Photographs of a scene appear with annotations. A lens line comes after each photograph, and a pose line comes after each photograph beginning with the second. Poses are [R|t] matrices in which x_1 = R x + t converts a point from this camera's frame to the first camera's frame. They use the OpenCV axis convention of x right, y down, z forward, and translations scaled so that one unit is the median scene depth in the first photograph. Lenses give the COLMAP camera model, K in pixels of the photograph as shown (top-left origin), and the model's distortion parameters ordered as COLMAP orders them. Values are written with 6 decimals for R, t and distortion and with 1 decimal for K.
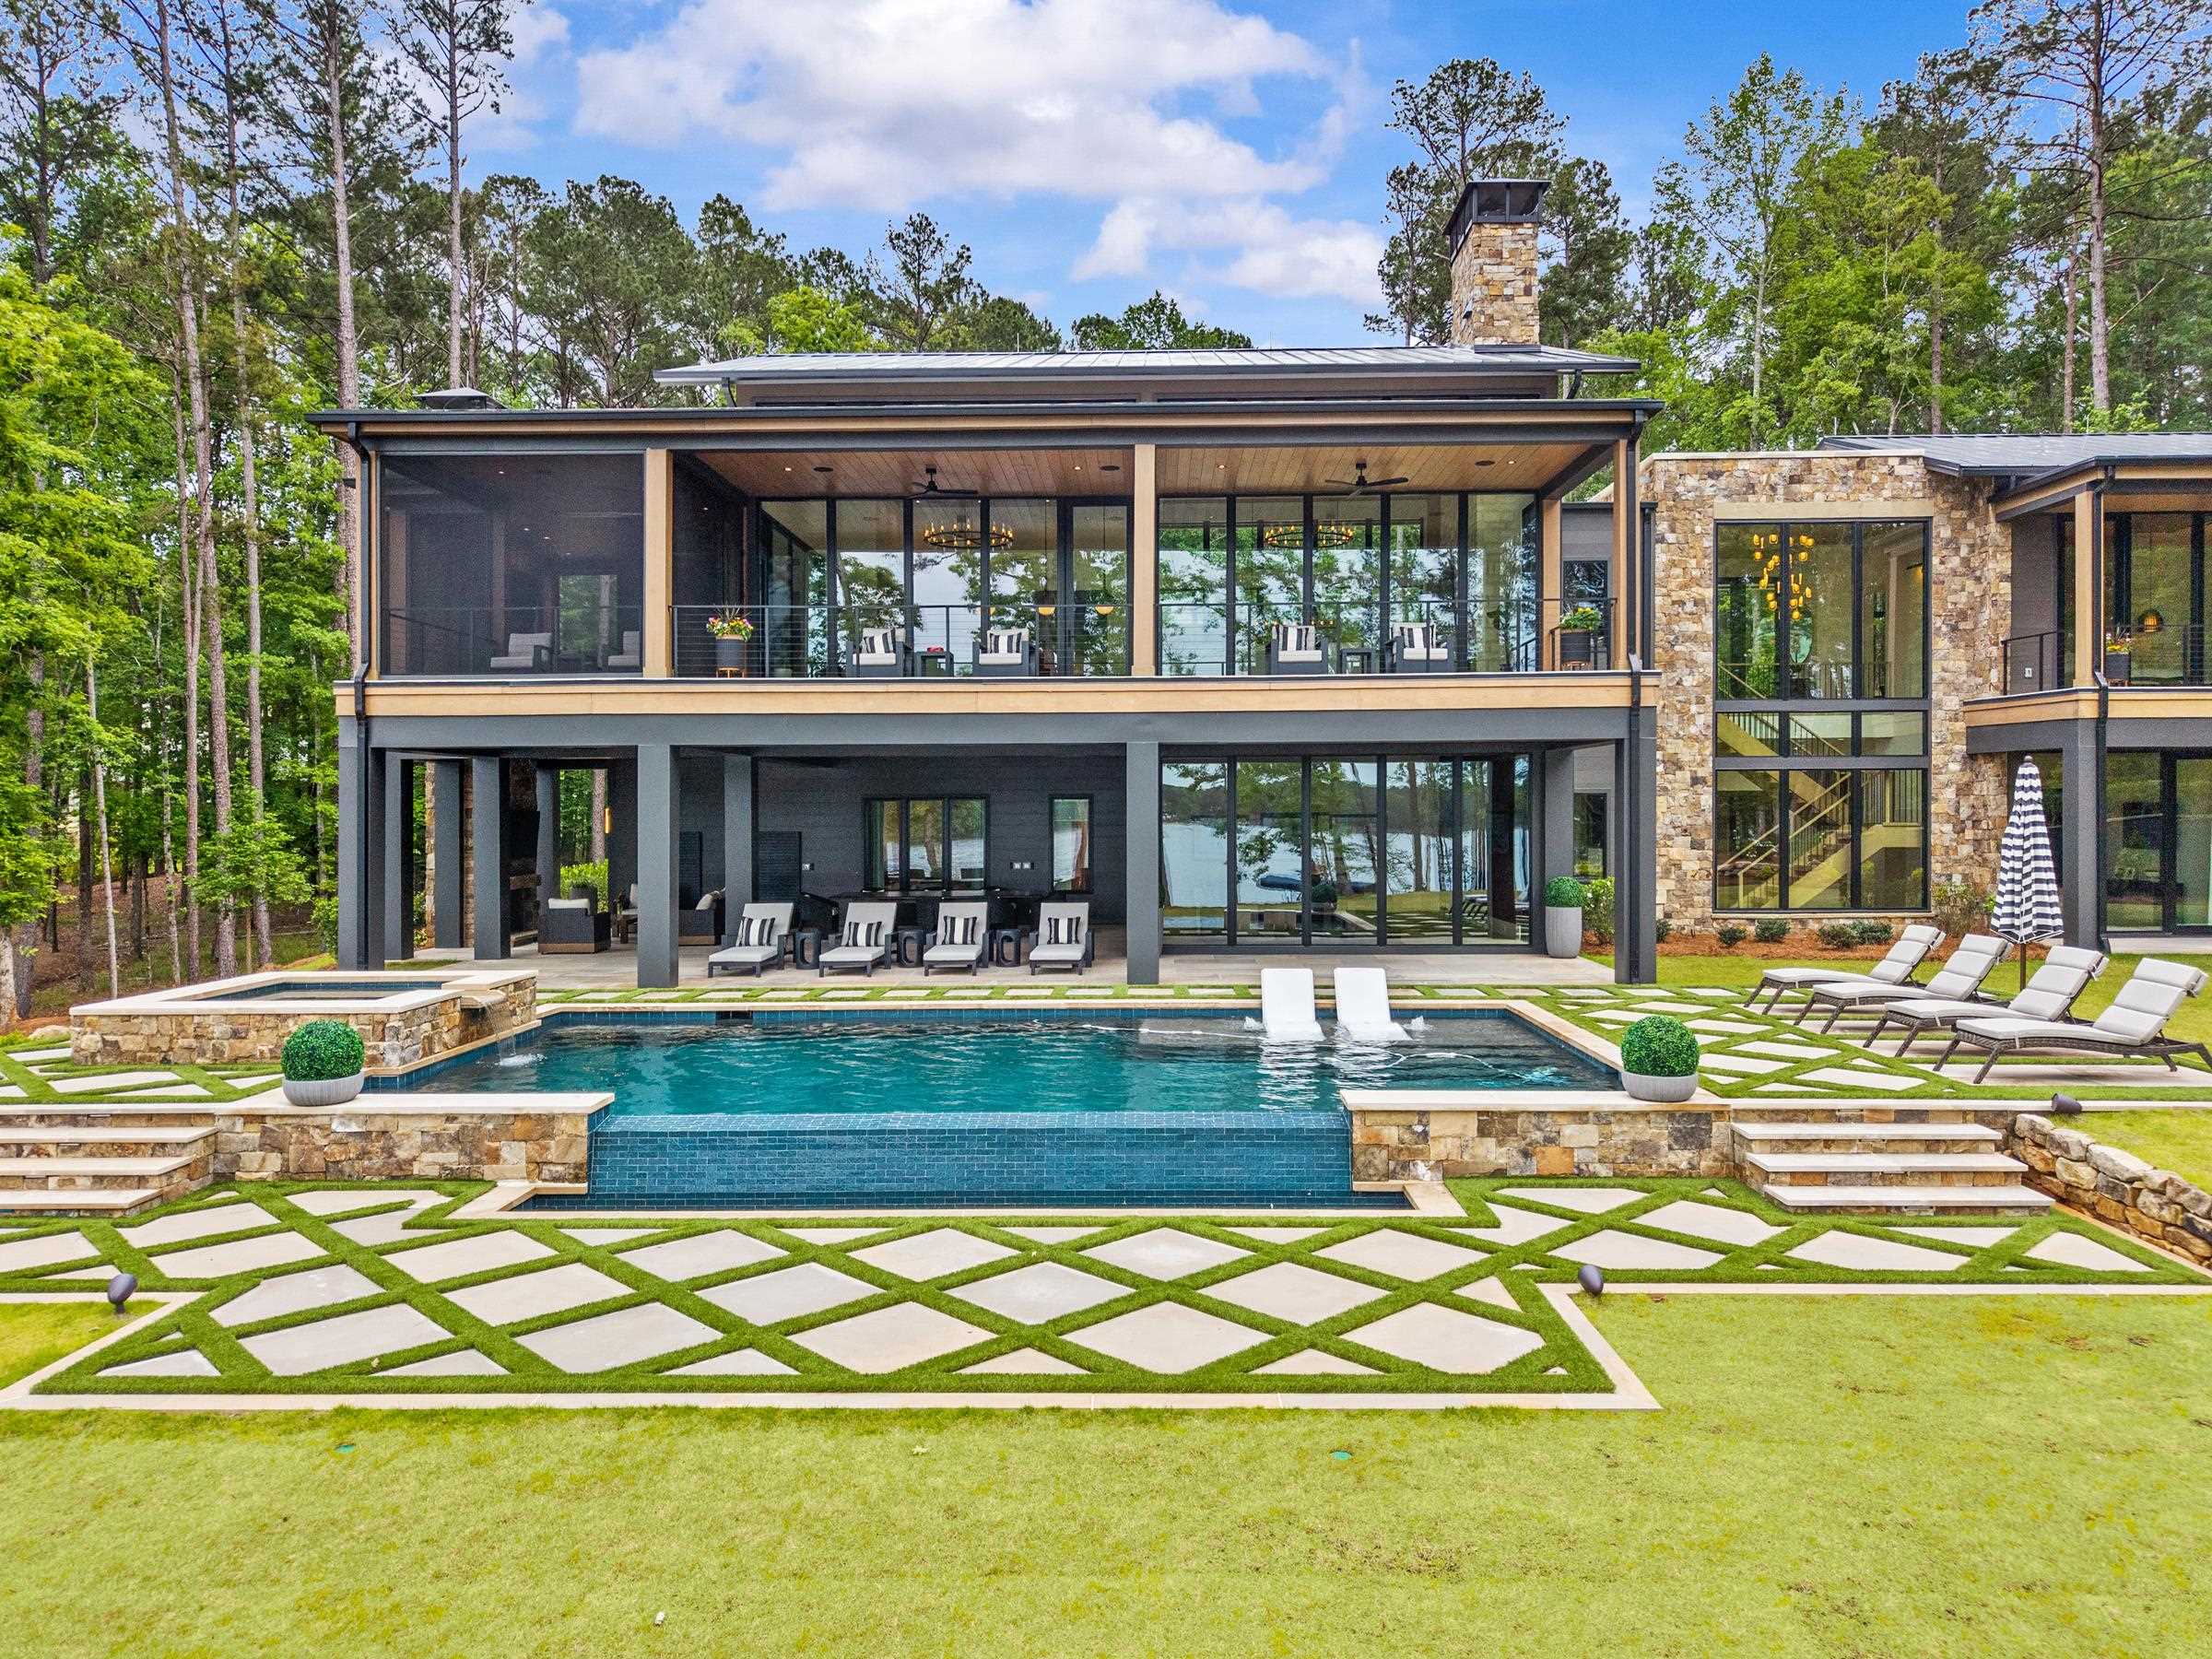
lens RADIAL K [[1468.3, 0, 1084.1], [0, 1468.3, 878.9], [0, 0, 1]] dist [0.030099, -0.022558]
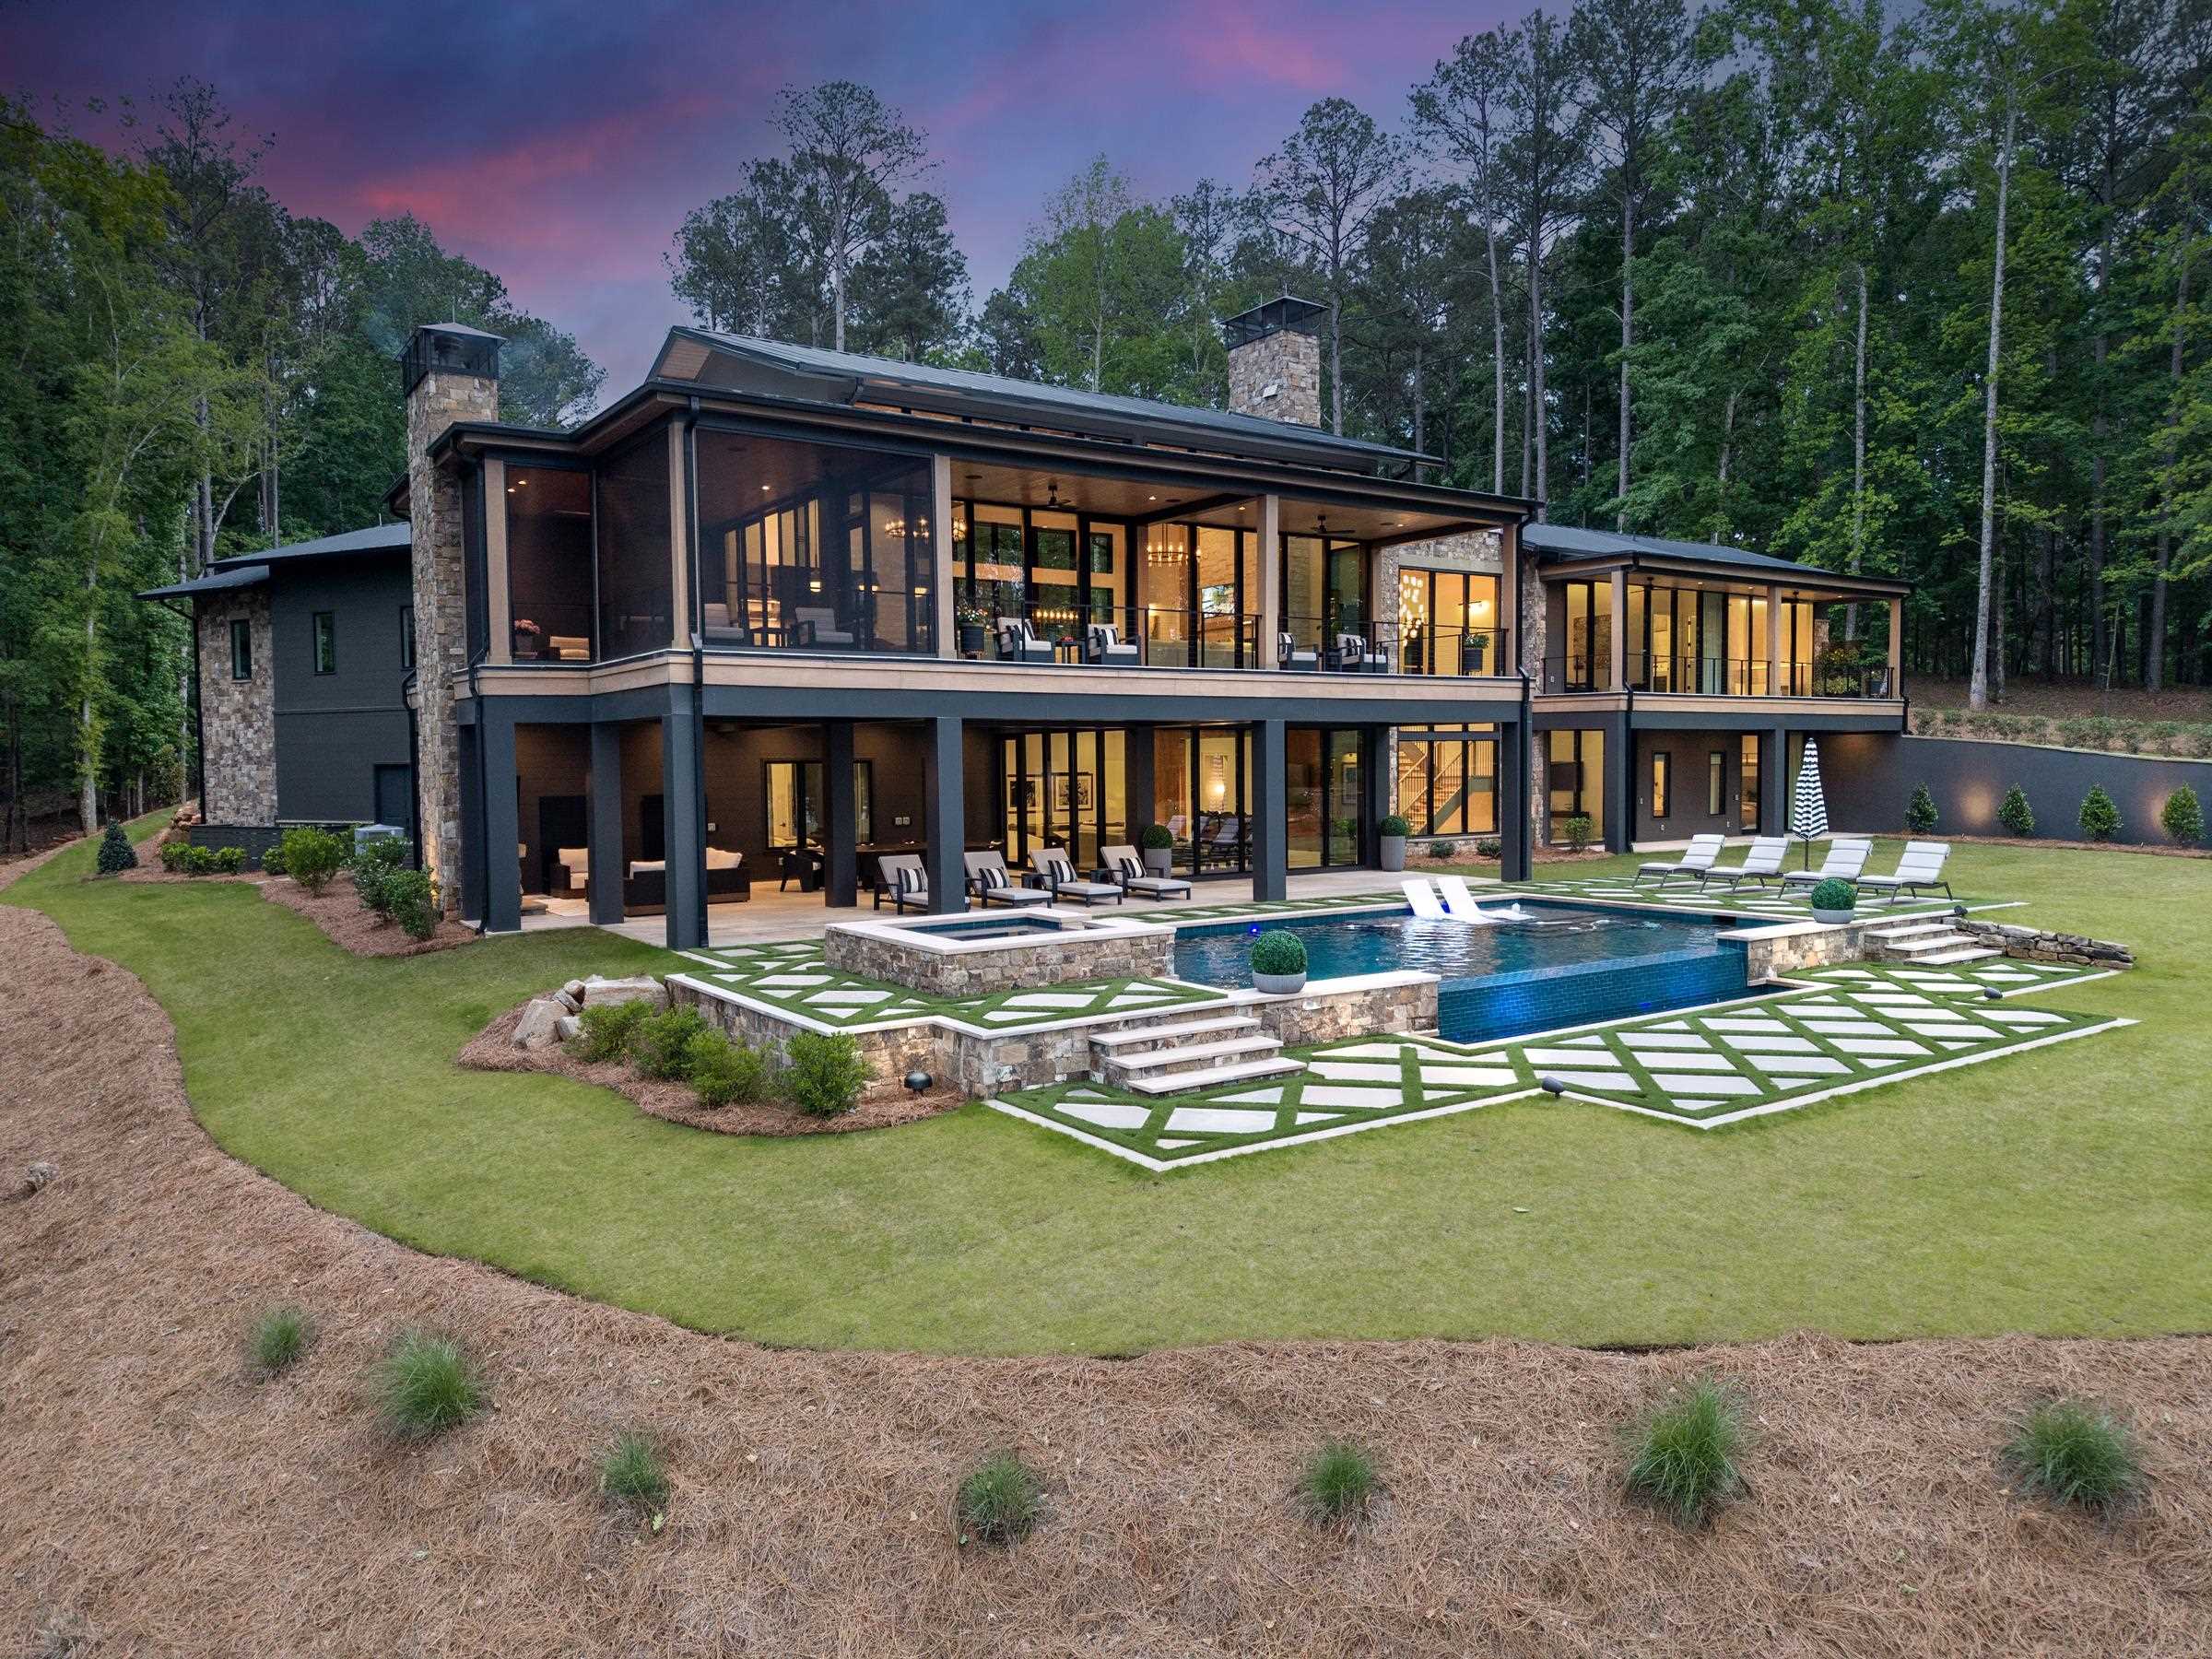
lens RADIAL K [[1468.3, 0, 1040.3], [0, 1468.3, 912.6], [0, 0, 1]] dist [0.030099, -0.022558]
pose [[0.820843, -0.060362, 0.567955, -0.901802], [0.031326, 0.997661, 0.060756, -0.006278], [-0.570294, -0.032079, 0.820814, 0.013968]]
